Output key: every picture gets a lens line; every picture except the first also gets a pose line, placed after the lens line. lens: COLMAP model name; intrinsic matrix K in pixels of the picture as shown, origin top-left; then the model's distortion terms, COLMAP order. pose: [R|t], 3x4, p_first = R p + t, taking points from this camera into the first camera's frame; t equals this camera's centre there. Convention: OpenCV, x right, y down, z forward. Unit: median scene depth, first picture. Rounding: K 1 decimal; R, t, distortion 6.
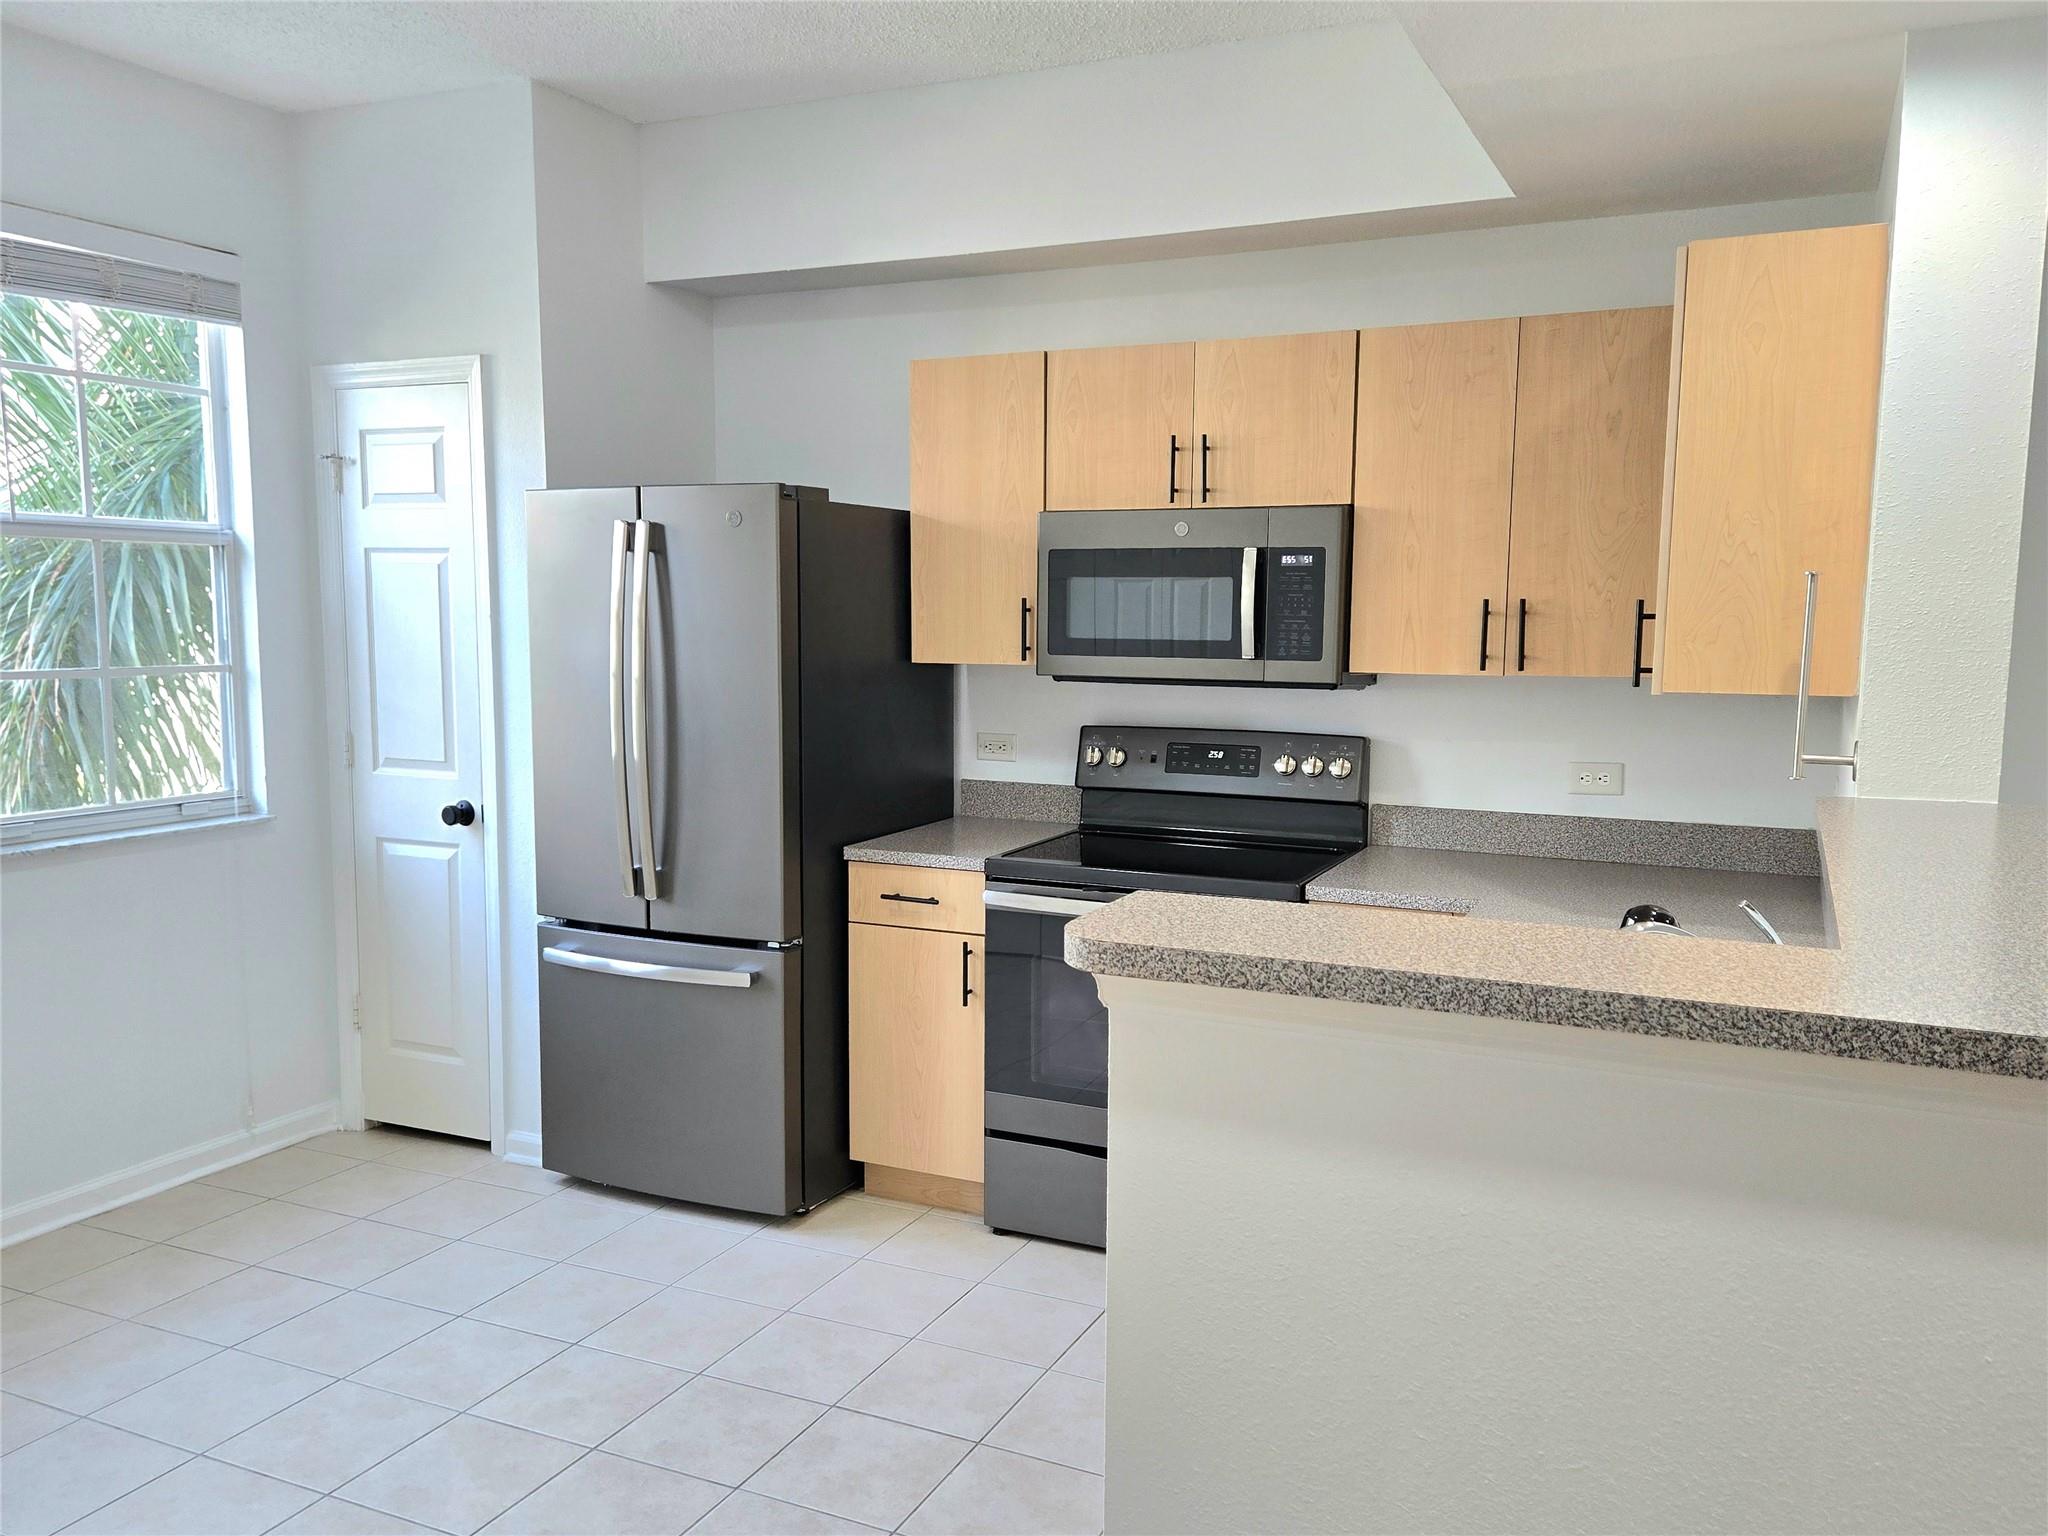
lens RADIAL K [[1628.6, 0, 1030.2], [0, 1628.6, 797.4], [0, 0, 1]] dist [0.077791, -0.051599]
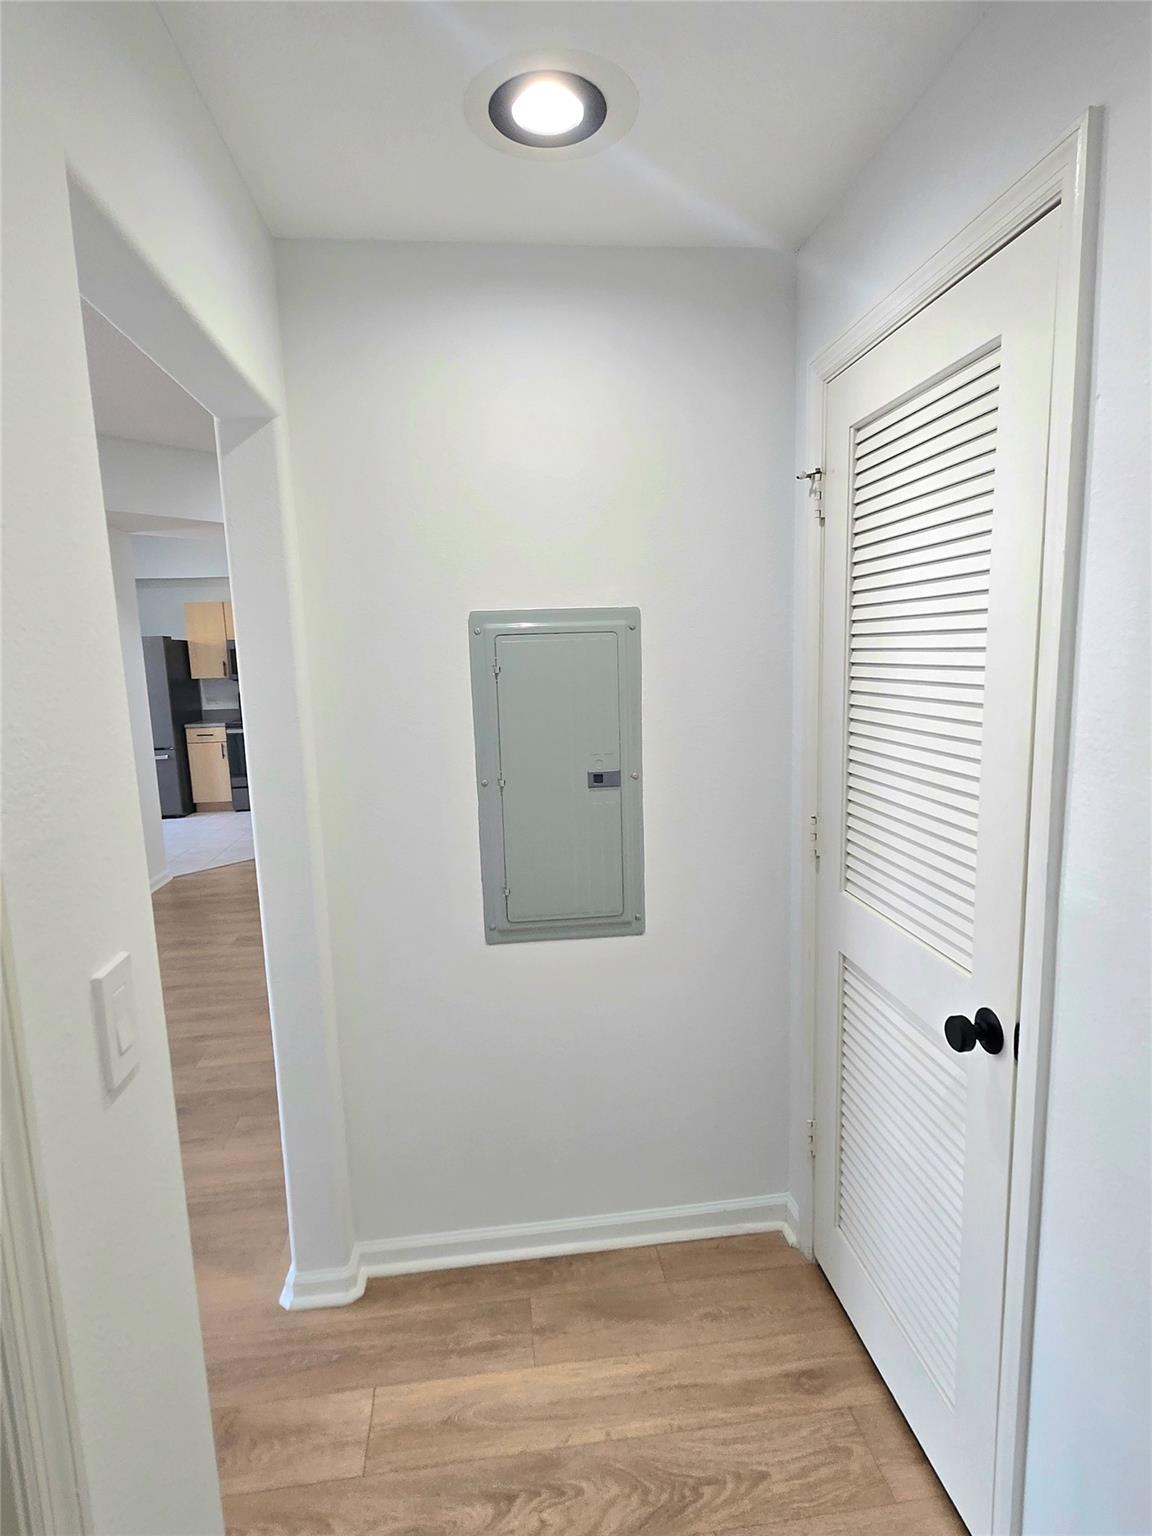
lens RADIAL K [[839.1, 0, 574.6], [0, 839.1, 771.8], [0, 0, 1]] dist [0.006251, 0.005623]
pose [[0.853540, -0.114981, 0.508182, -0.368376], [0.106020, 0.993268, 0.046666, 0.154797], [-0.510126, 0.014046, 0.859985, -1.315480]]
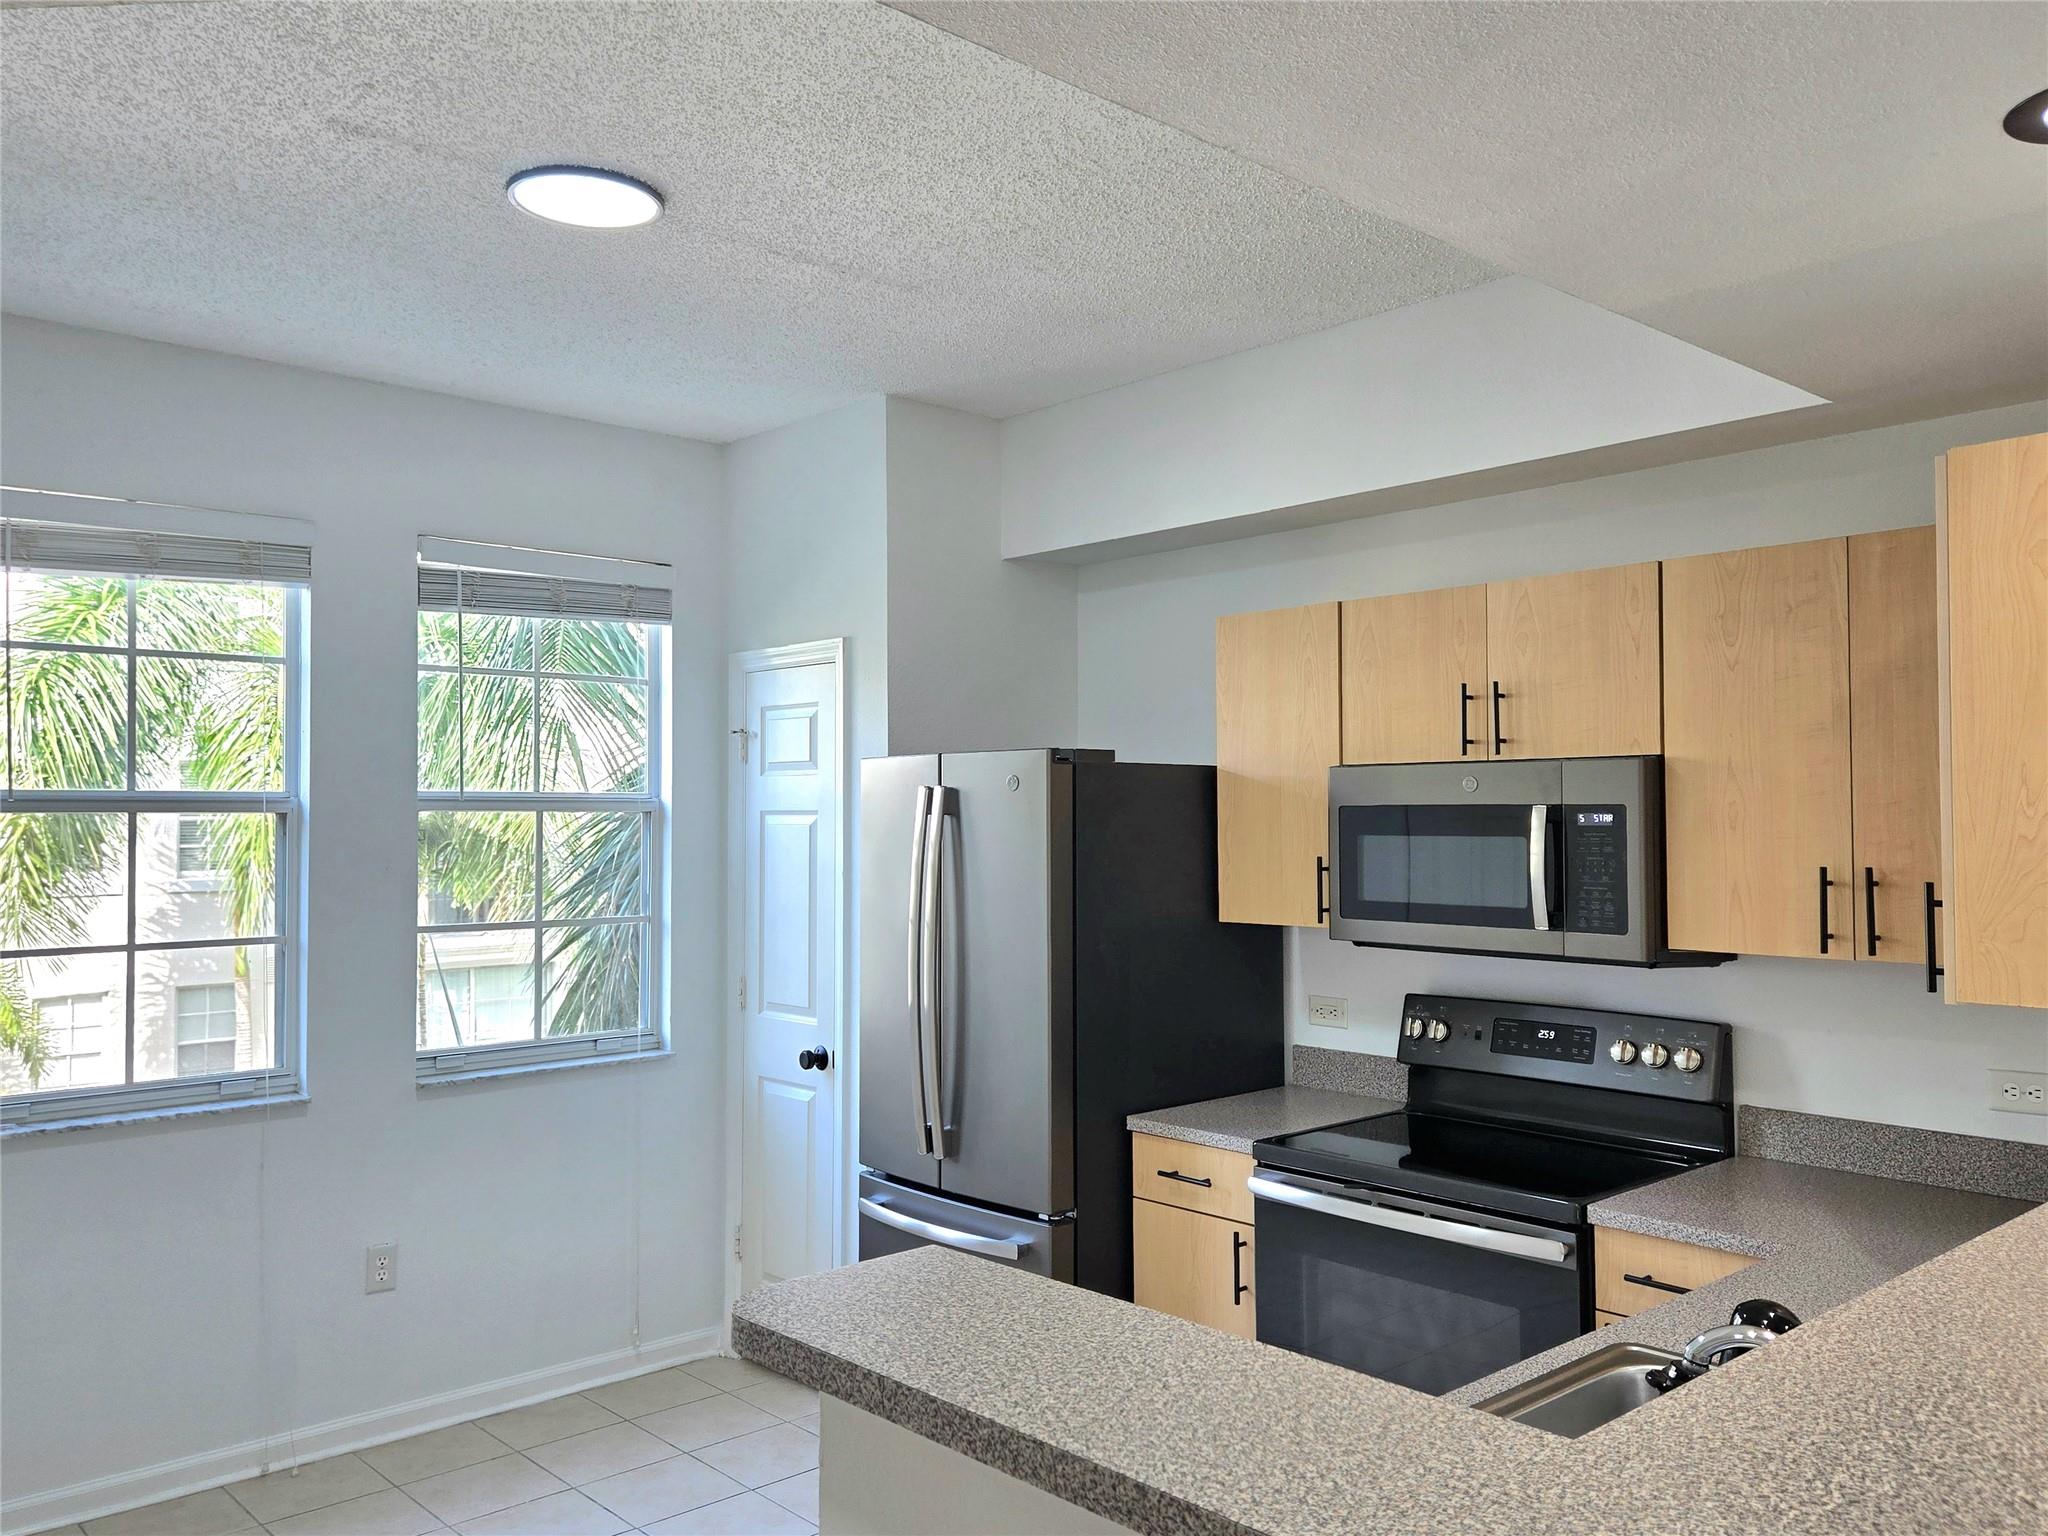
lens RADIAL K [[1628.6, 0, 1031.0], [0, 1628.6, 779.9], [0, 0, 1]] dist [0.077791, -0.051599]
pose [[0.923404, -0.018651, -0.383375, 0.209187], [-0.036188, 0.990139, -0.135331, -0.033760], [0.382119, 0.138838, 0.913624, 0.073633]]
